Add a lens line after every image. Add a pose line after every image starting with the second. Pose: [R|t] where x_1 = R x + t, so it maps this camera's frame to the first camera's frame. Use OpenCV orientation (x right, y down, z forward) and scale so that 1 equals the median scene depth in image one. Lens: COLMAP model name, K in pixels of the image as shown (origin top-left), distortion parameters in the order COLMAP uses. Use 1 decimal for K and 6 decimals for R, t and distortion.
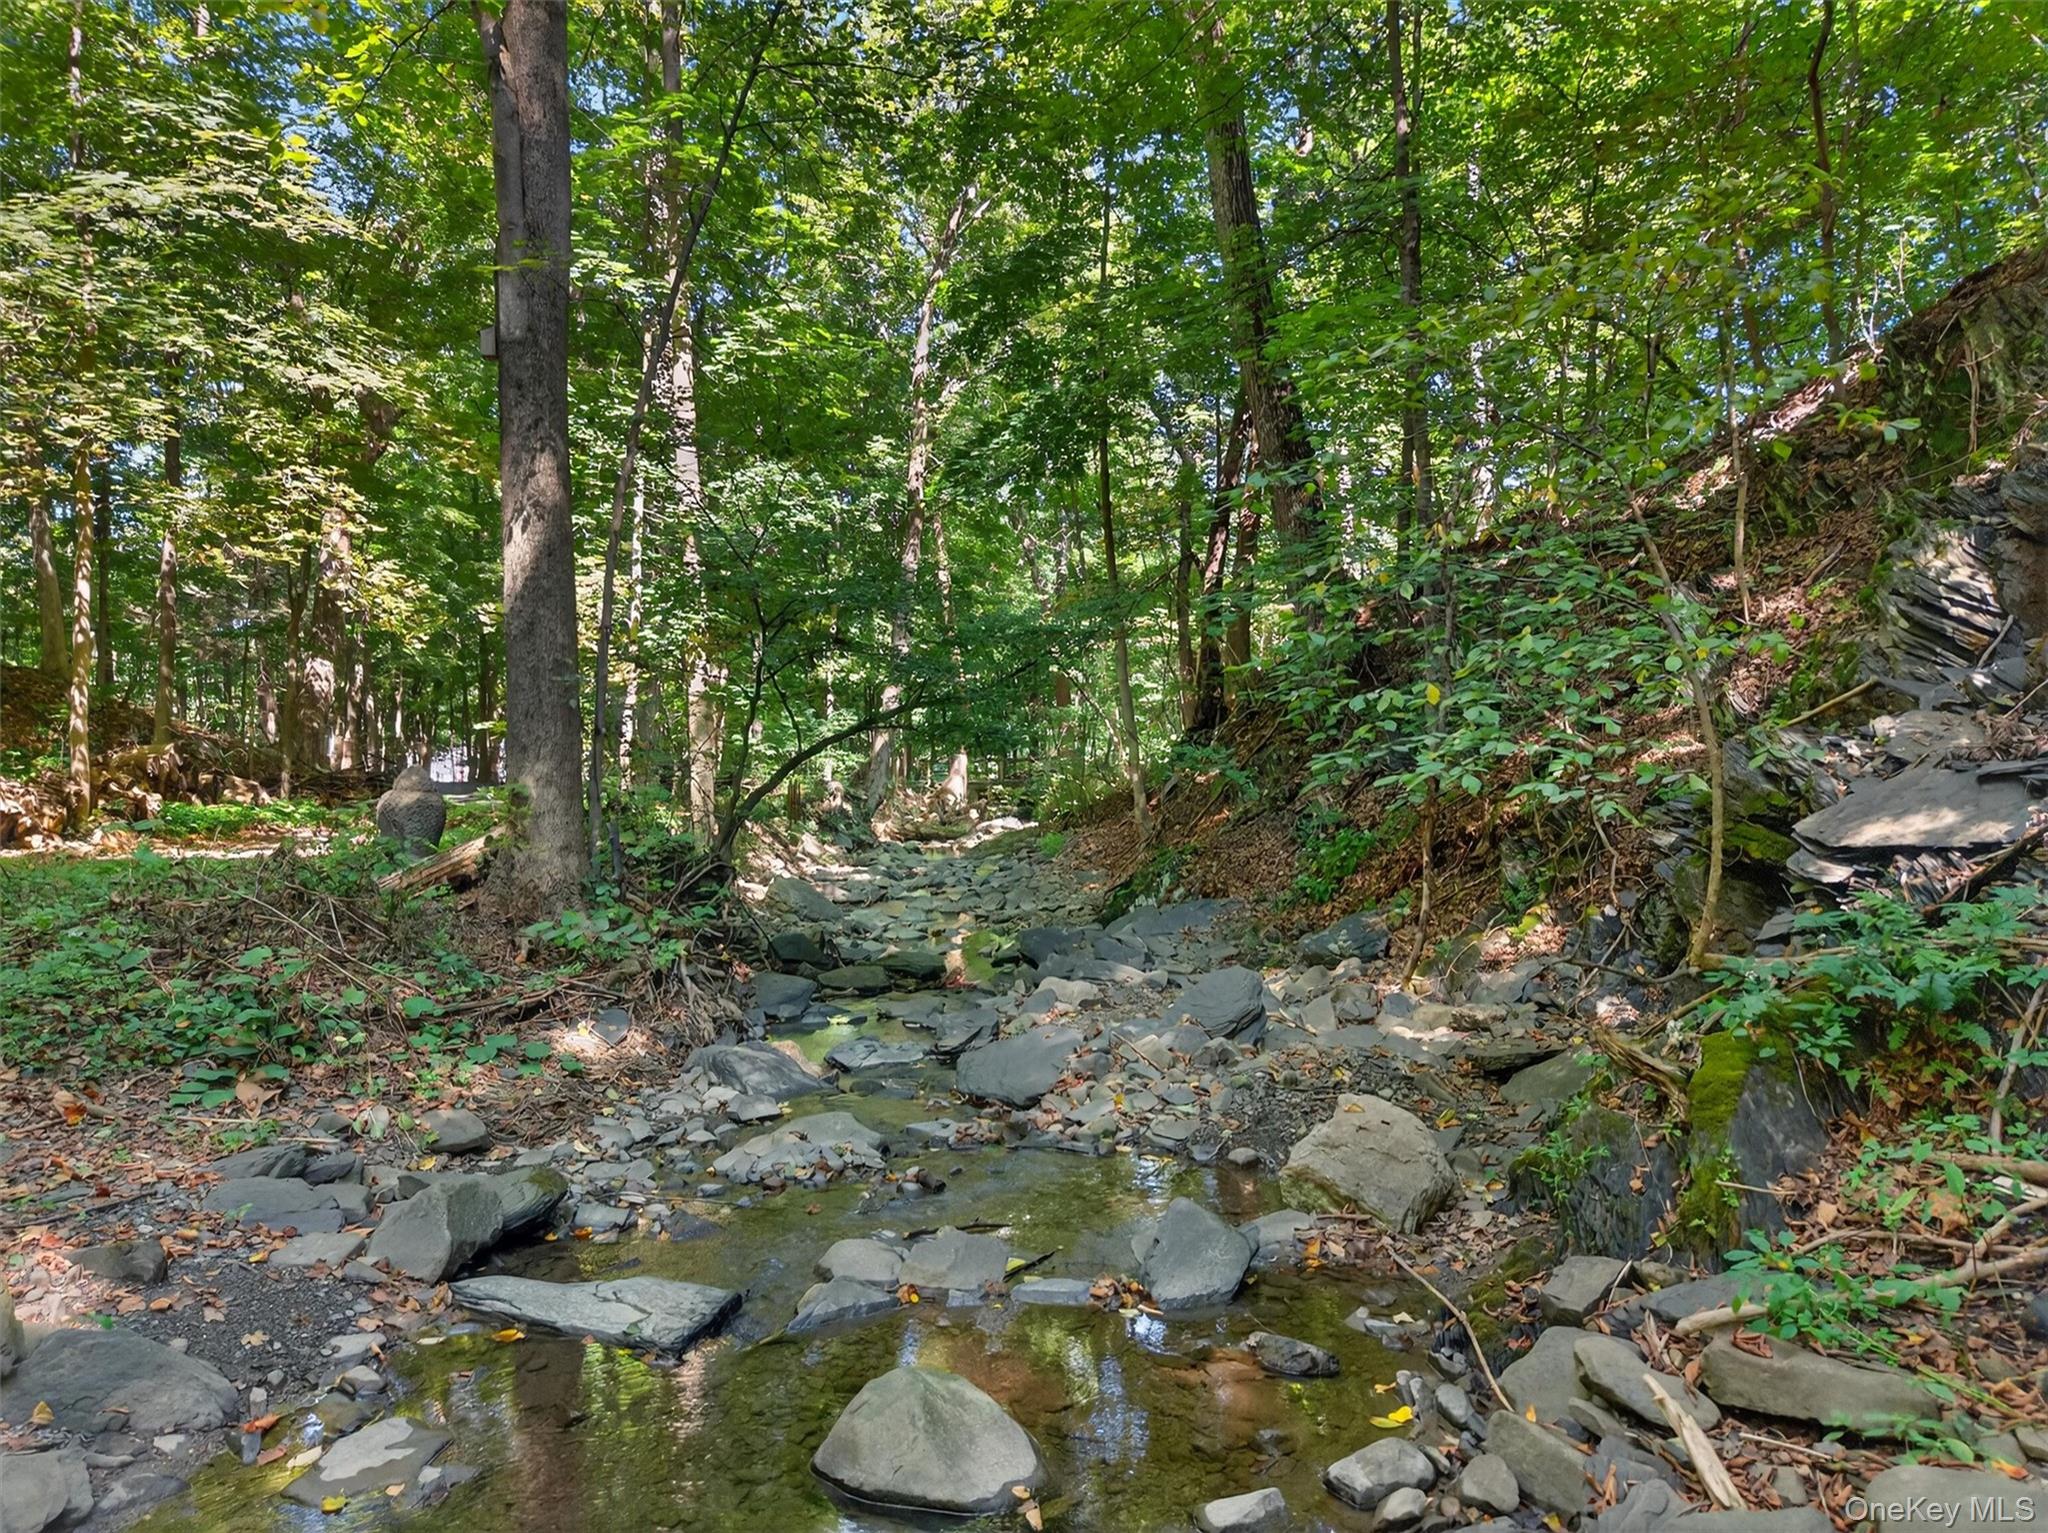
lens RADIAL K [[1316.7, 0, 1024.0], [0, 1316.7, 766.5], [0, 0, 1]] dist [0.026447, -0.055311]
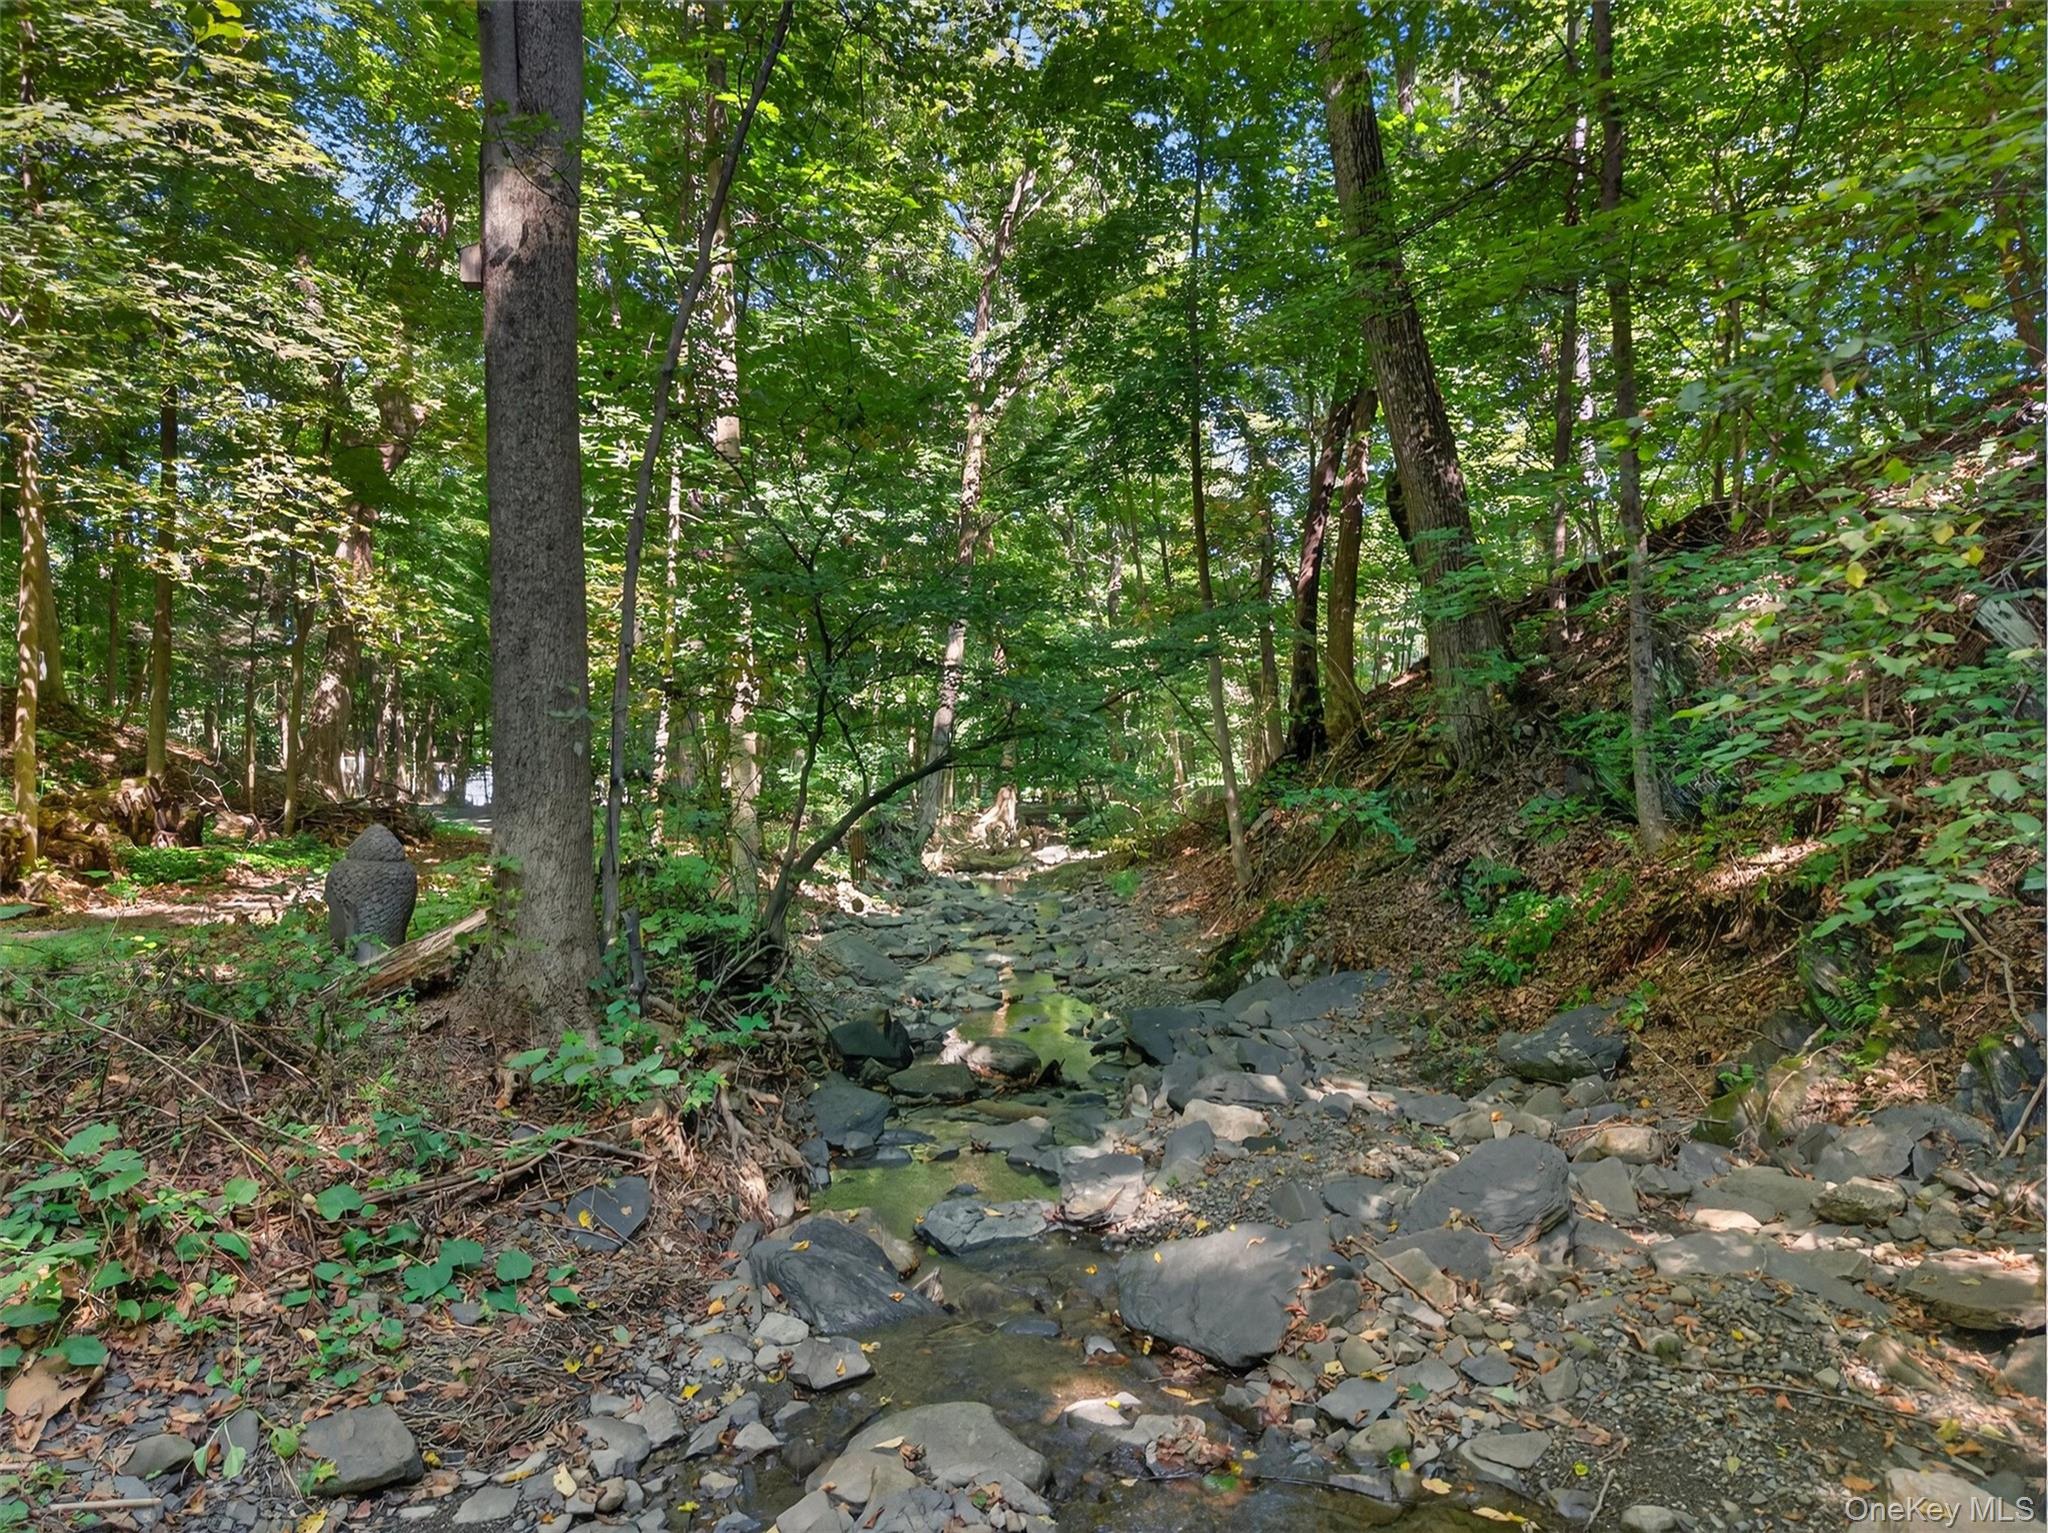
lens RADIAL K [[1330.5, 0, 1024.0], [0, 1330.5, 766.5], [0, 0, 1]] dist [0.008142, -0.005116]
pose [[0.999613, 0.002234, -0.027717, -0.047172], [-0.002628, 0.999896, -0.014183, -0.018030], [0.027683, 0.014250, 0.999515, 0.171557]]
